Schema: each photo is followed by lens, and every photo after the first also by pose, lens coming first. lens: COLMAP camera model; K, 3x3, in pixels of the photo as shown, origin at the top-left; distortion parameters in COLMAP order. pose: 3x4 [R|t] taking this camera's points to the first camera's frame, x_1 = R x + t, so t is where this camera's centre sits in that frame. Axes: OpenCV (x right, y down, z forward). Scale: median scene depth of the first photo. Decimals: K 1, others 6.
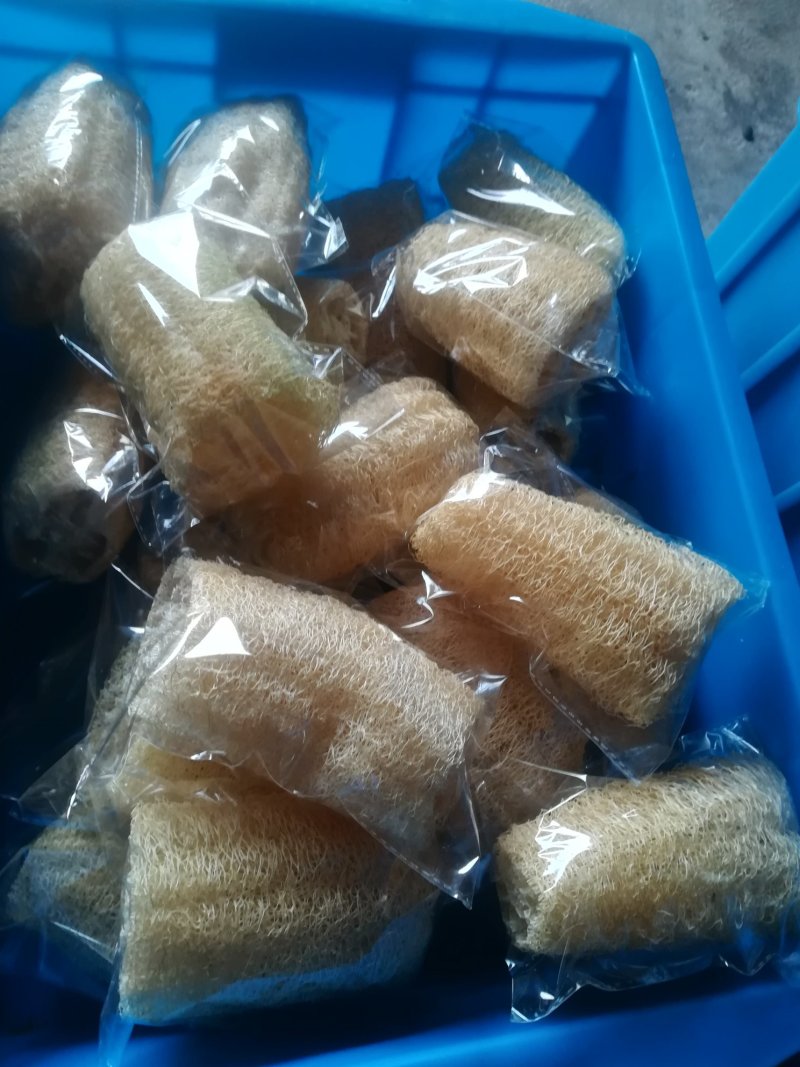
lens RADIAL K [[806.3, 0, 400.0], [0, 806.3, 533.5], [0, 0, 1]] dist [0.051746, -0.071744]
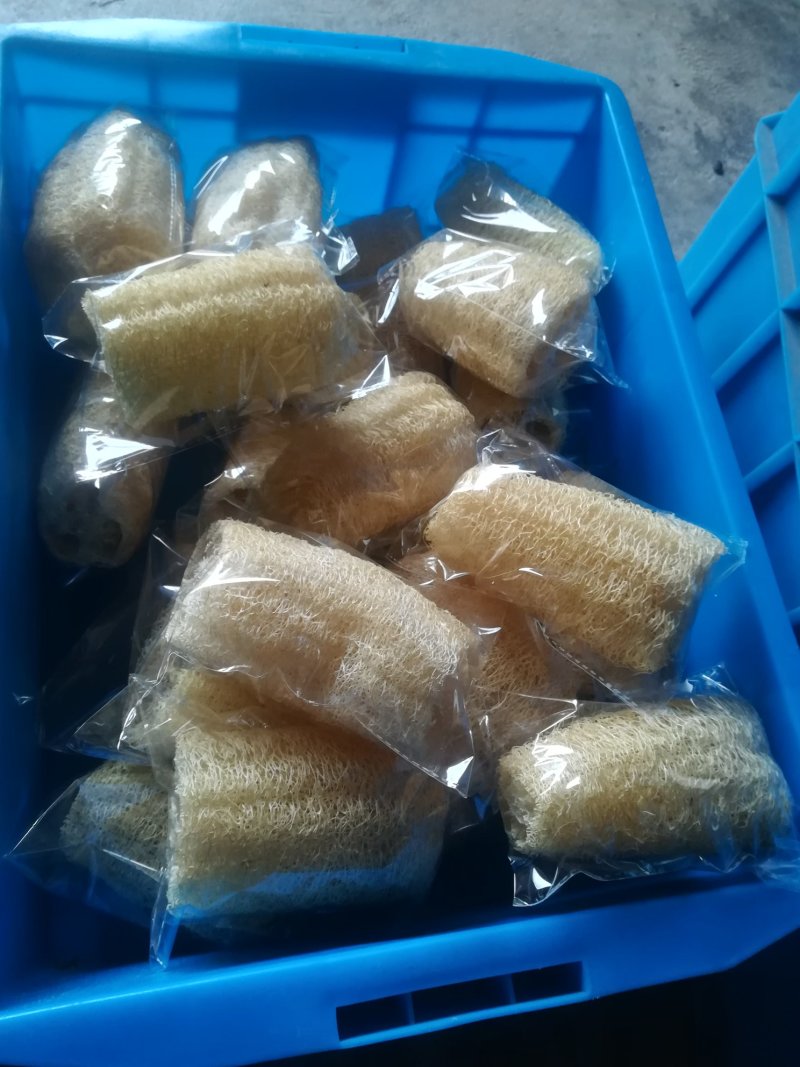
lens RADIAL K [[804.7, 0, 391.1], [0, 804.7, 532.7], [0, 0, 1]] dist [0.078655, -0.109526]
pose [[0.999819, -0.015255, -0.011354, -0.009567], [0.014510, 0.997906, -0.063038, 0.103537], [0.012292, 0.062862, 0.997947, -0.117319]]
